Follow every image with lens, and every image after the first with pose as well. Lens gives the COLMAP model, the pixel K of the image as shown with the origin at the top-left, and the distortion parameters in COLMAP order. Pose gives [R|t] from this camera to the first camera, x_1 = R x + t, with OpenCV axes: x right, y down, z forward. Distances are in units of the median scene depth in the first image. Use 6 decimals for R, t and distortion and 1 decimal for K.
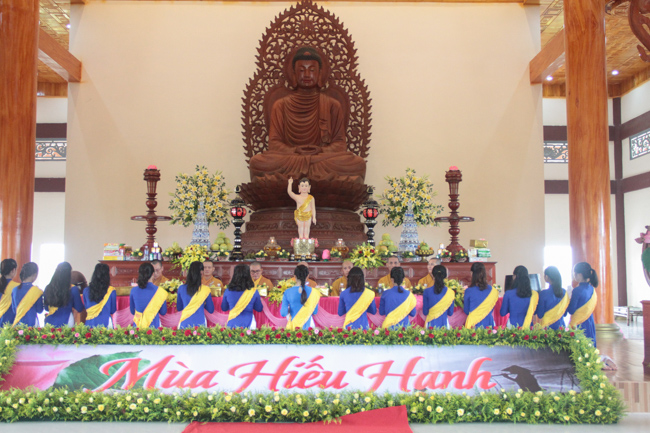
lens RADIAL K [[736.2, 0, 325.0], [0, 736.2, 216.5], [0, 0, 1]] dist [-0.023860, 0.009058]
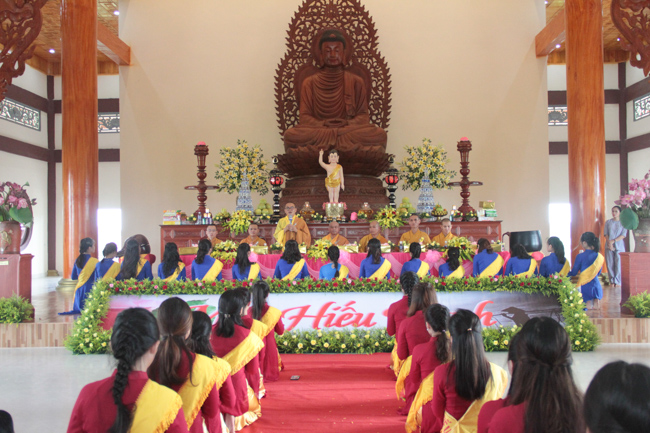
lens RADIAL K [[715.1, 0, 325.0], [0, 715.1, 216.5], [0, 0, 1]] dist [-0.024153, 0.024598]
pose [[0.999408, -0.016500, -0.030200, -0.009516], [0.018237, 0.998140, 0.058172, -0.014131], [0.029184, -0.058688, 0.997850, -0.118513]]
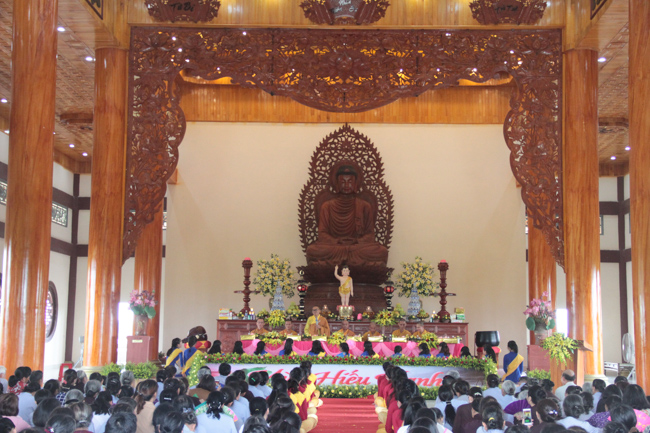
lens RADIAL K [[1006.9, 0, 325.0], [0, 1006.9, 216.5], [0, 0, 1]] dist [0.099482, 0.015971]
pose [[0.999461, 0.006961, -0.032073, -0.004926], [-0.008136, 0.999295, -0.036648, -0.079772], [0.031795, 0.036889, 0.998813, -1.117998]]
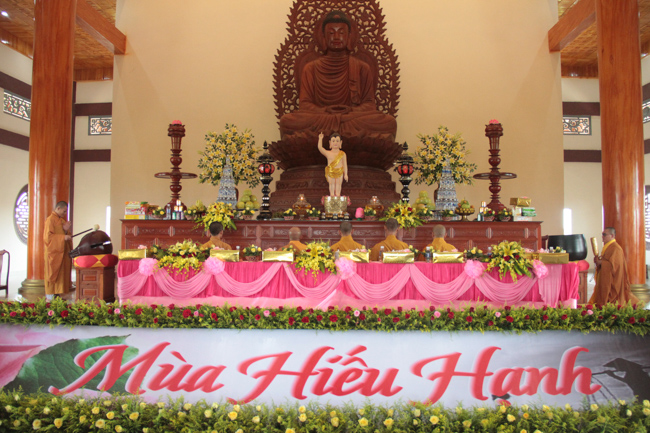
lens RADIAL K [[555.5, 0, 319.8], [0, 555.5, 224.9], [0, 0, 1]] dist [-0.156591, 0.001892]
pose [[0.998872, 0.001312, -0.047458, -0.014657], [0.001881, 0.997740, 0.067170, 0.018892], [0.047439, -0.067184, 0.996612, 0.290250]]
